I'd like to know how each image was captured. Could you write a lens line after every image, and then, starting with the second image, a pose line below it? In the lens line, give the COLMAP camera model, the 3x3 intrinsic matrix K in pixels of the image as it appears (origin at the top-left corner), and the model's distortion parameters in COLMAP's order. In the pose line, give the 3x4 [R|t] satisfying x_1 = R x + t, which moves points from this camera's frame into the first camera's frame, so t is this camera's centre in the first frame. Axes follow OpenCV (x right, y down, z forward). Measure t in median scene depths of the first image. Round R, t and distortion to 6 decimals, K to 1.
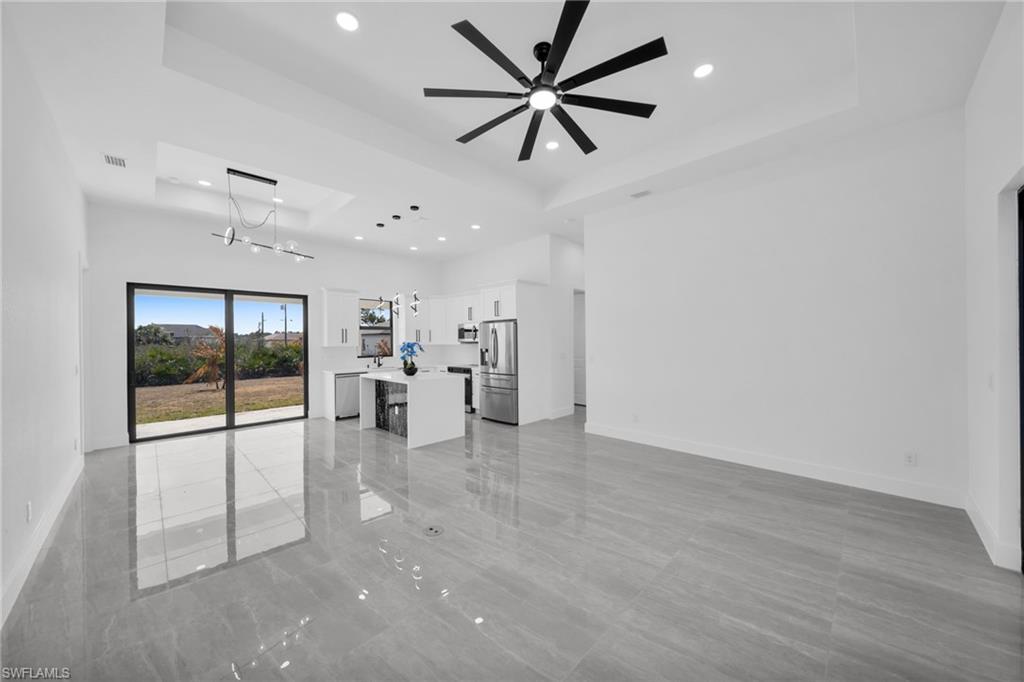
lens RADIAL K [[362.0, 0, 508.1], [0, 362.0, 342.9], [0, 0, 1]] dist [0.000209, -0.000357]
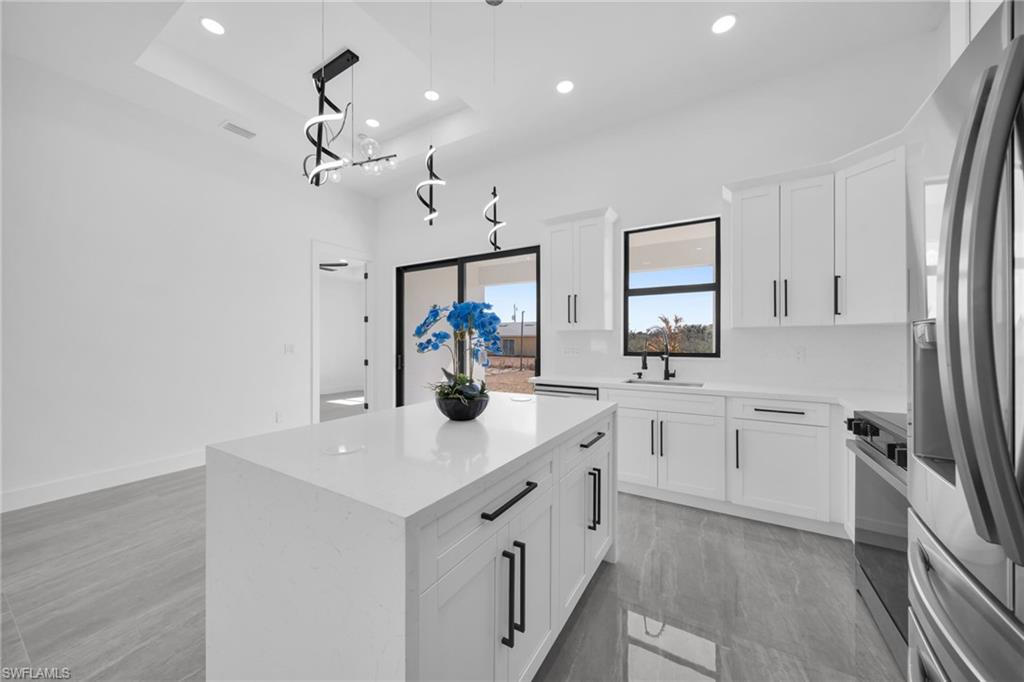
lens RADIAL K [[360.8, 0, 514.8], [0, 360.8, 341.4], [0, 0, 1]] dist [-0.000449, -0.000079]
pose [[0.247727, 0.008157, -0.968796, 0.012982], [-0.010864, 0.999925, 0.005642, 0.031941], [0.968769, 0.009127, 0.247797, 1.074211]]
